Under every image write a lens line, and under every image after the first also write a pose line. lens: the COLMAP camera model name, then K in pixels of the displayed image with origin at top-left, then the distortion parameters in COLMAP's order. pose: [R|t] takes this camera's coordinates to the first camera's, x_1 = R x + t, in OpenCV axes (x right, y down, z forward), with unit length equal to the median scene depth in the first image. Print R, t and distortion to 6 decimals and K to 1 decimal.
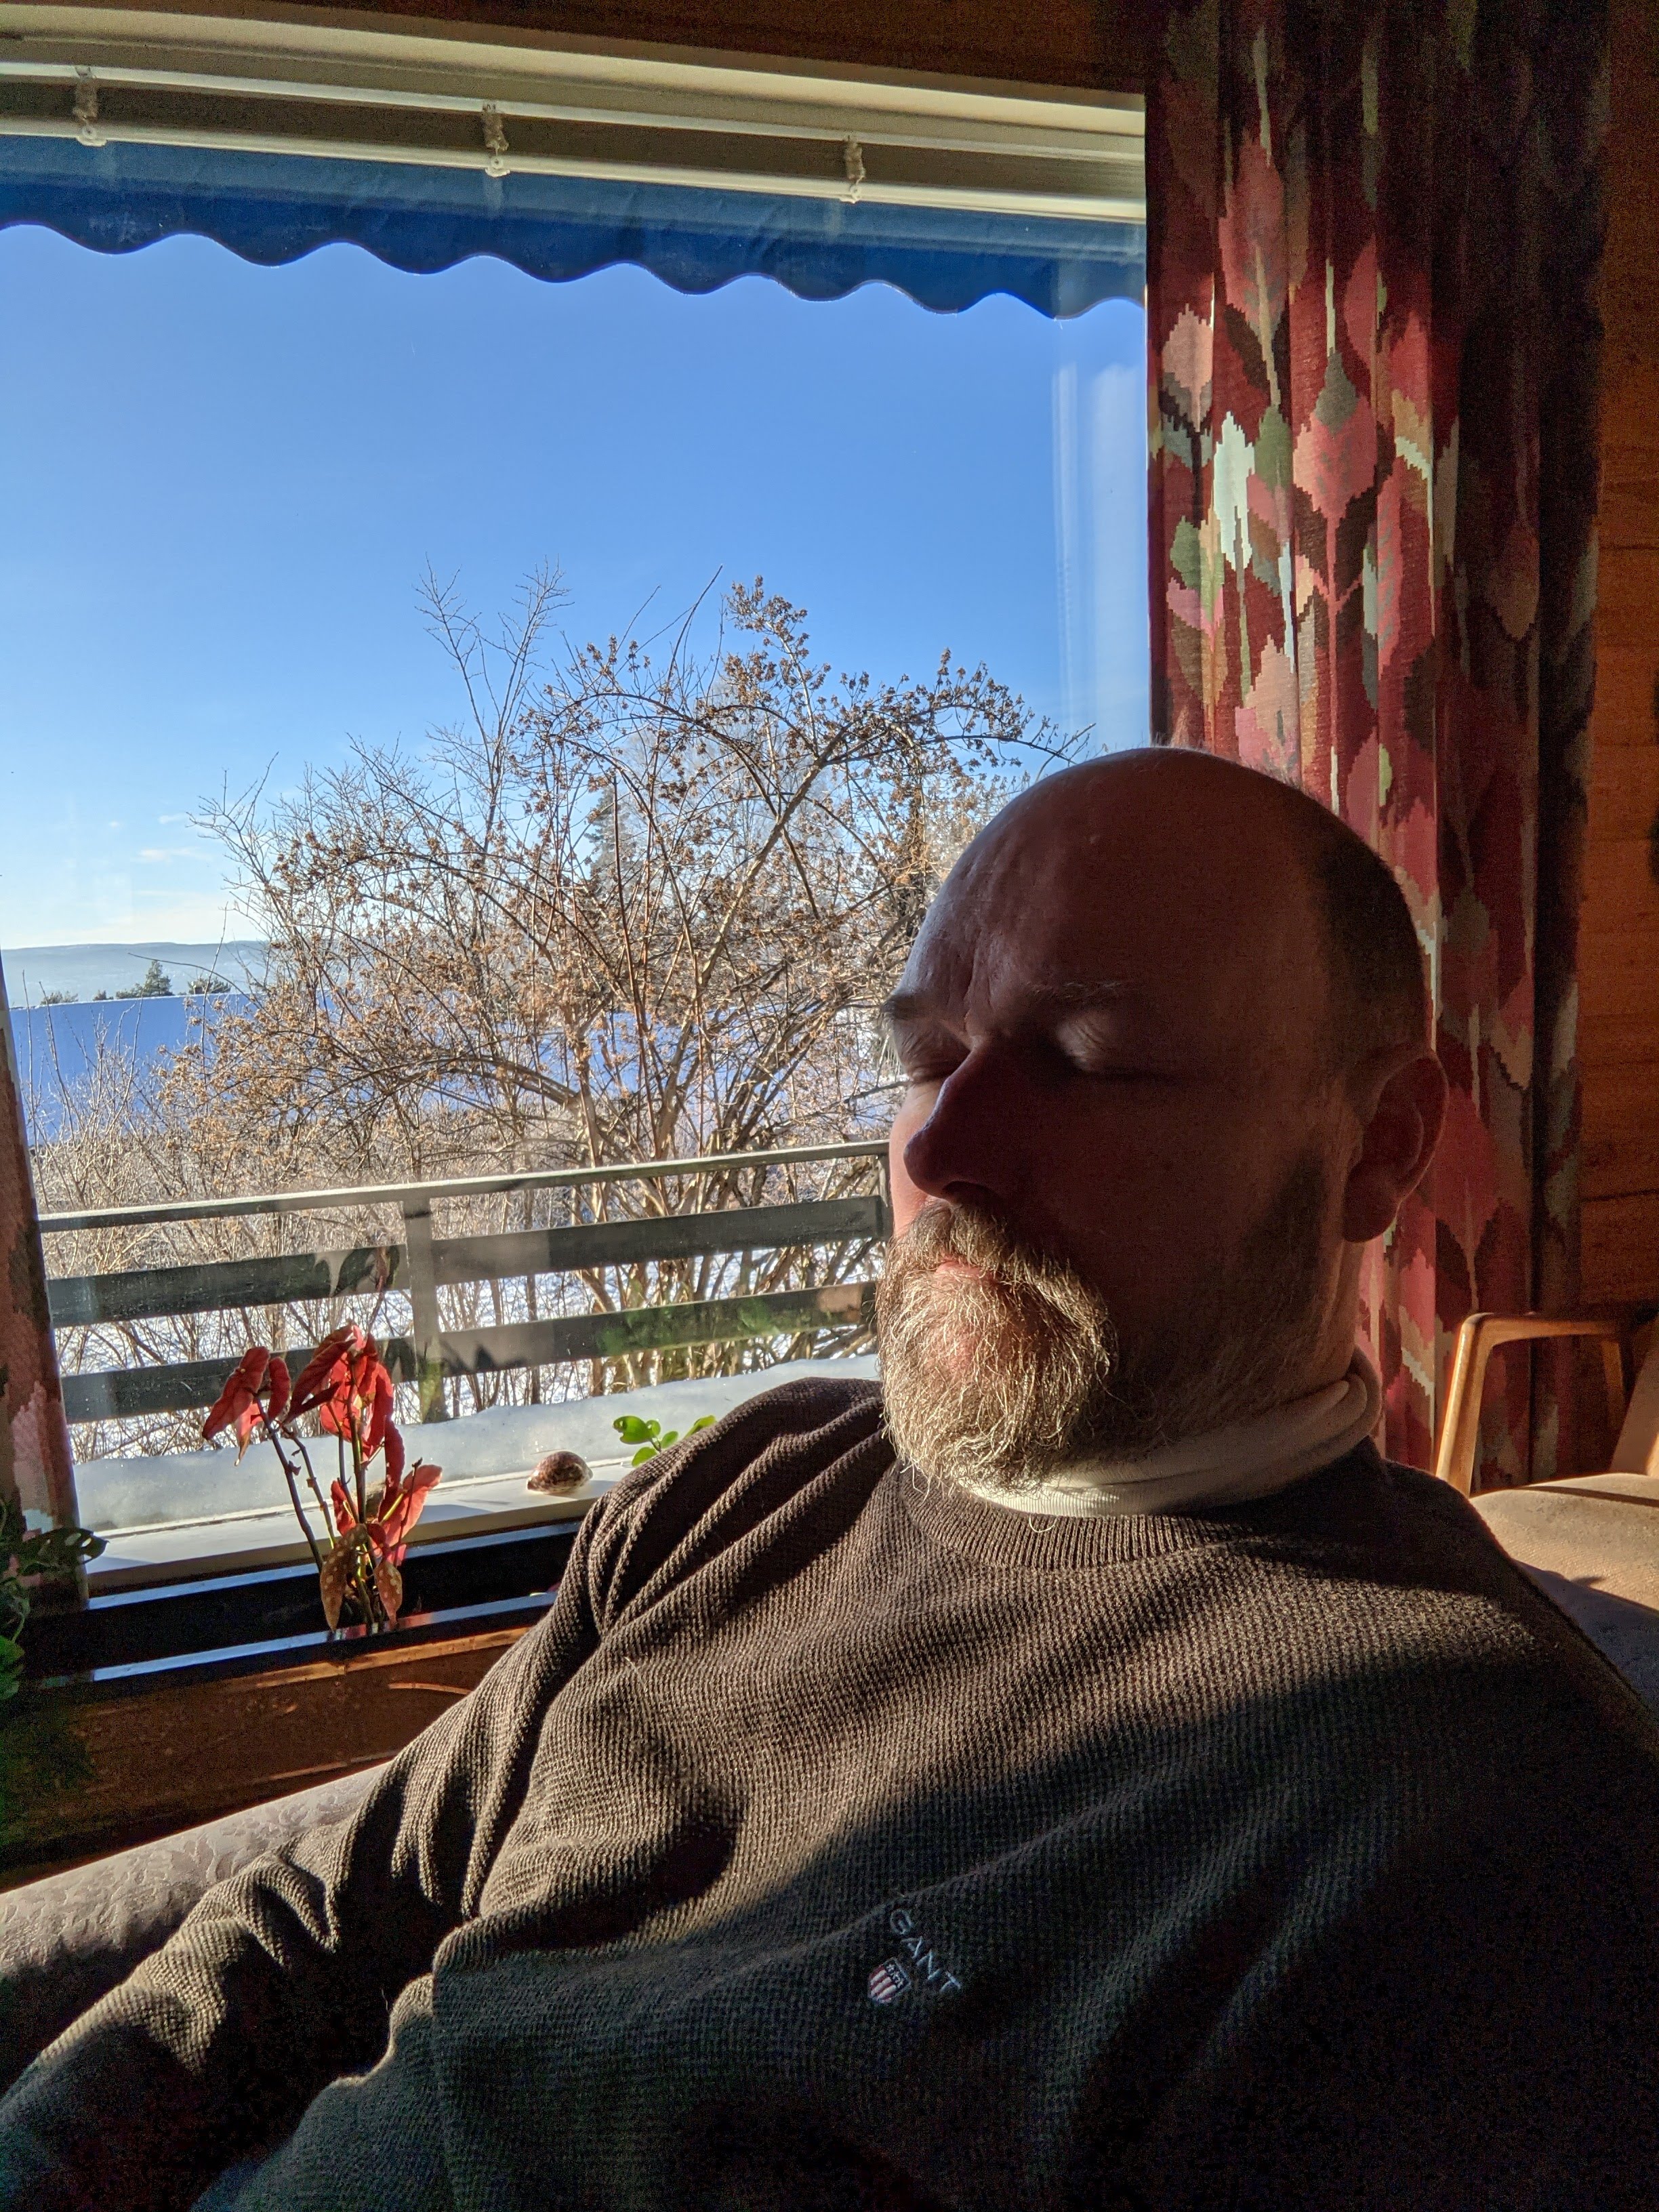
lens RADIAL K [[1362.8, 0, 828.7], [0, 1362.8, 1106.2], [0, 0, 1]] dist [-0.000380, 0.000757]
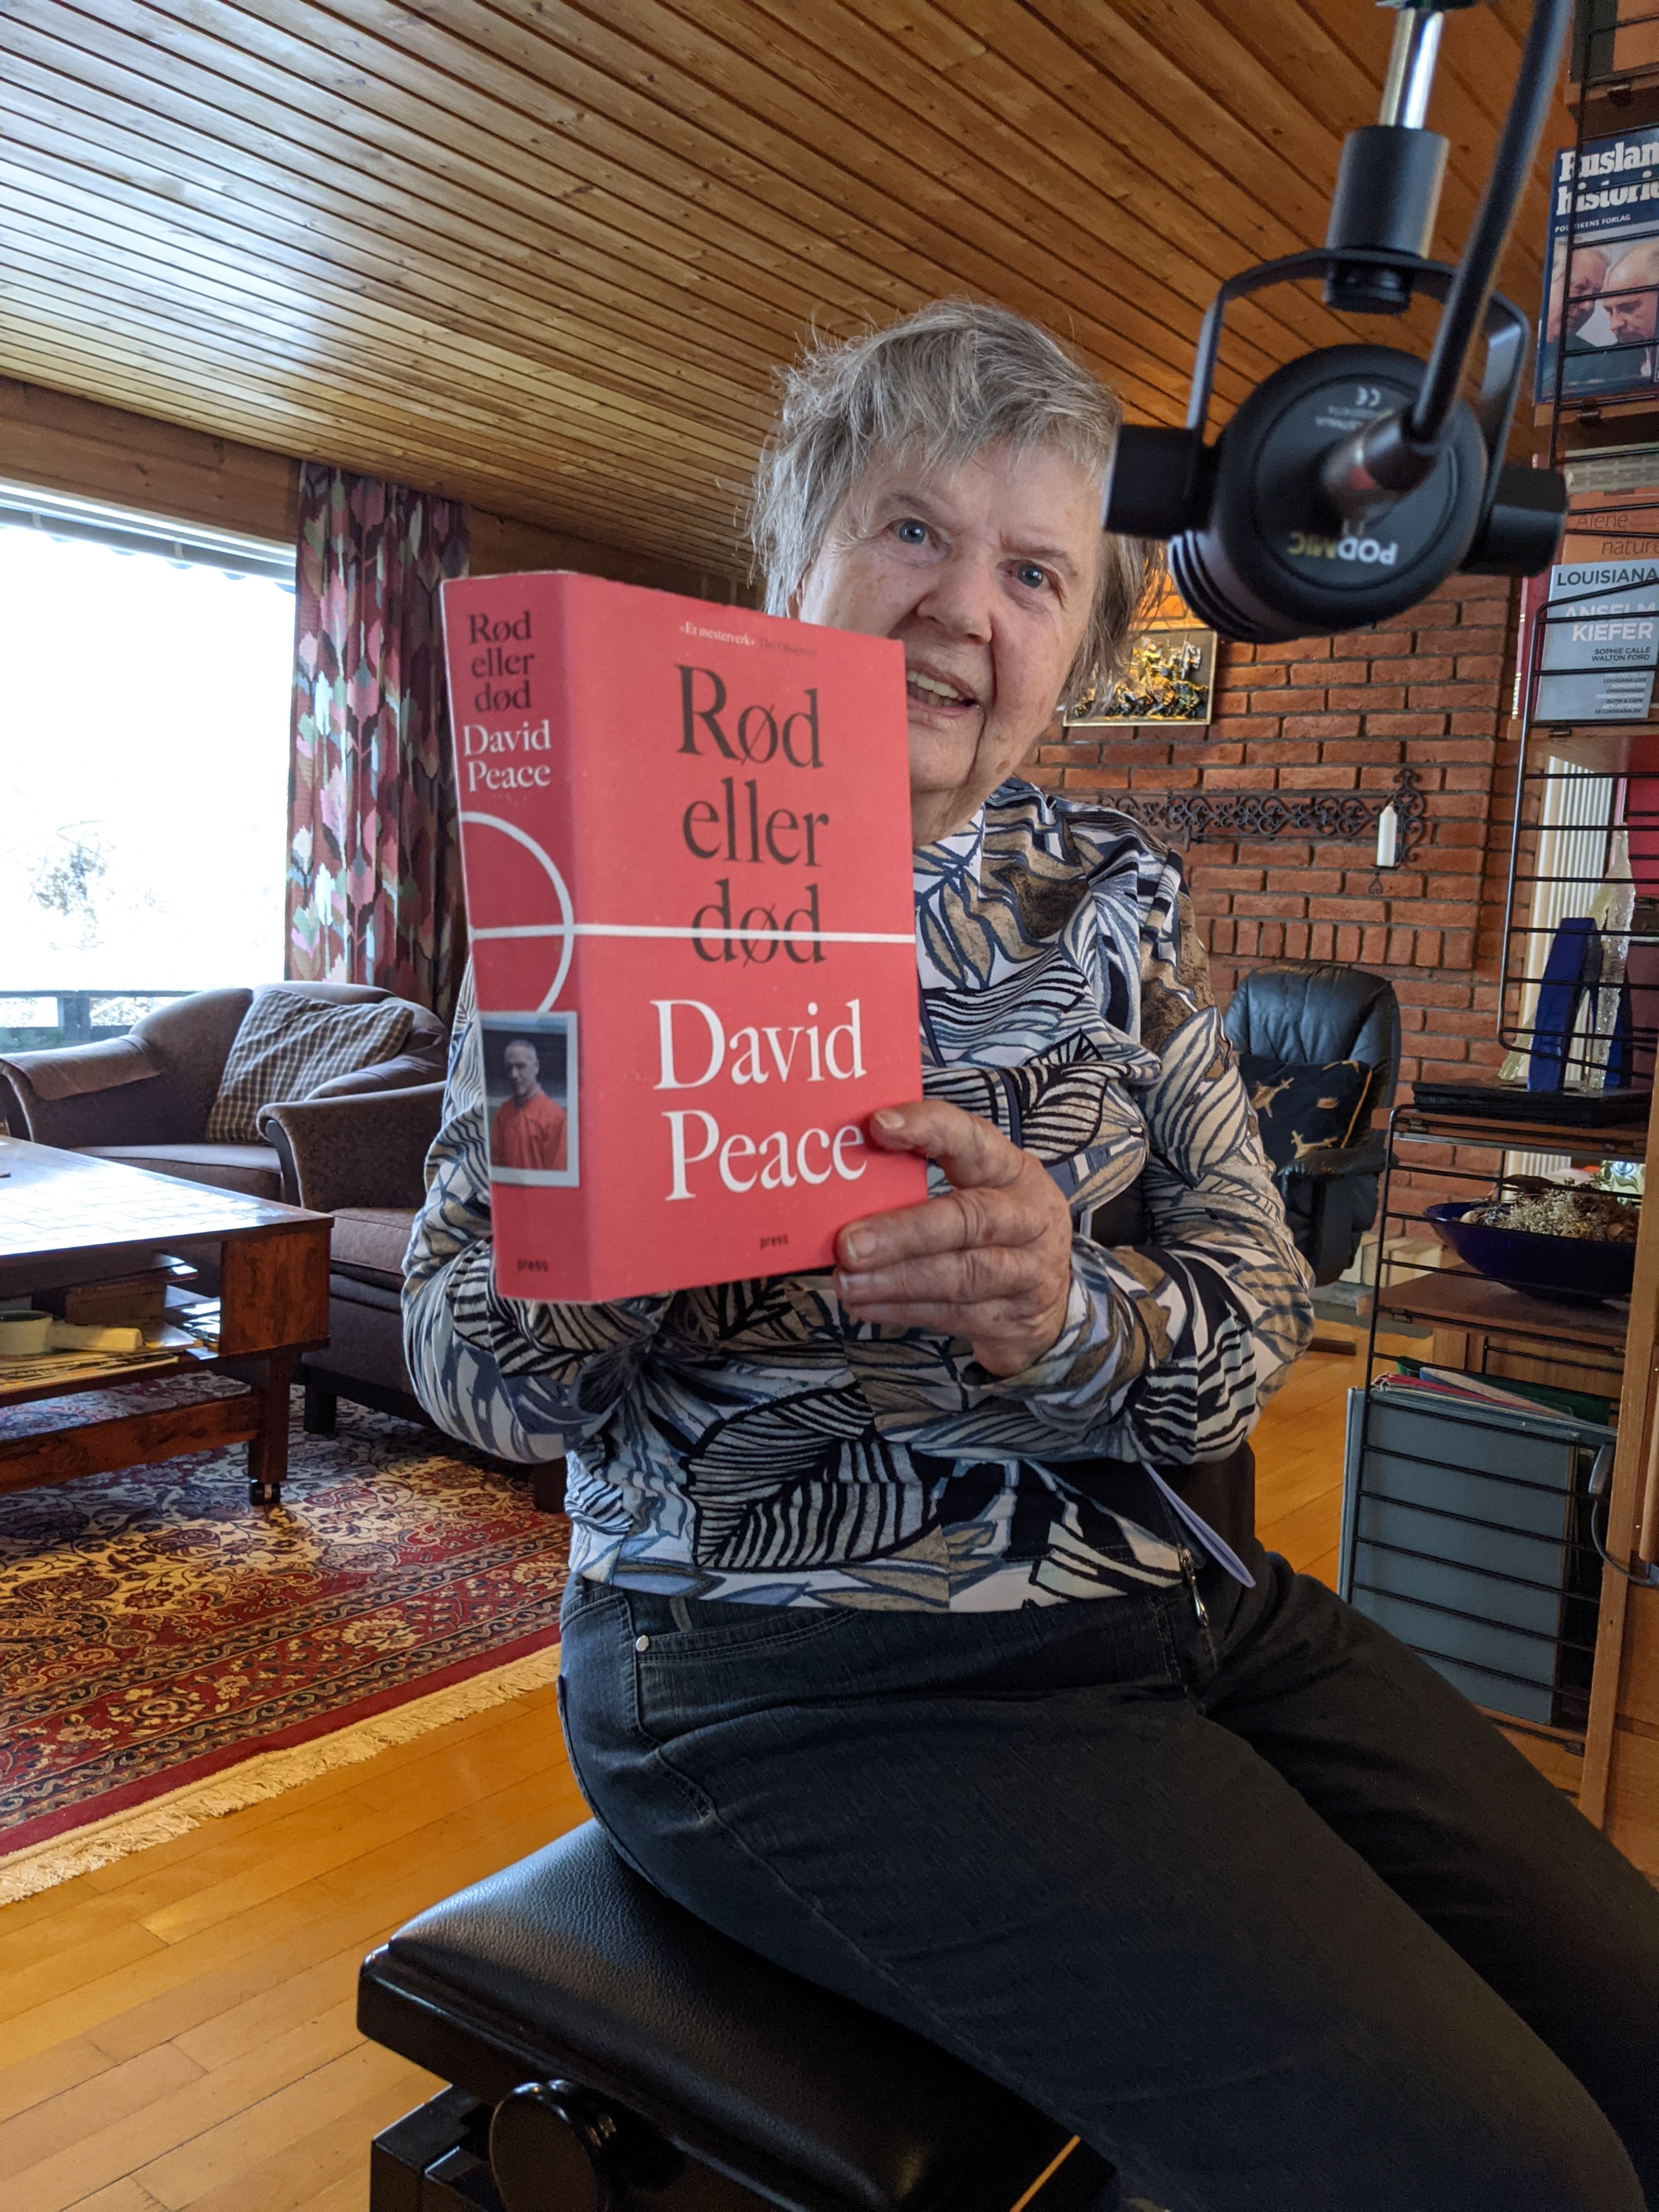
lens RADIAL K [[1757.1, 0, 828.7], [0, 1757.1, 1104.9], [0, 0, 1]] dist [0.007847, -0.031929]
pose [[0.791453, 0.023106, 0.610793, -0.915419], [-0.020750, 0.999725, -0.010932, 0.293501], [-0.610878, -0.004022, 0.791715, -2.102409]]
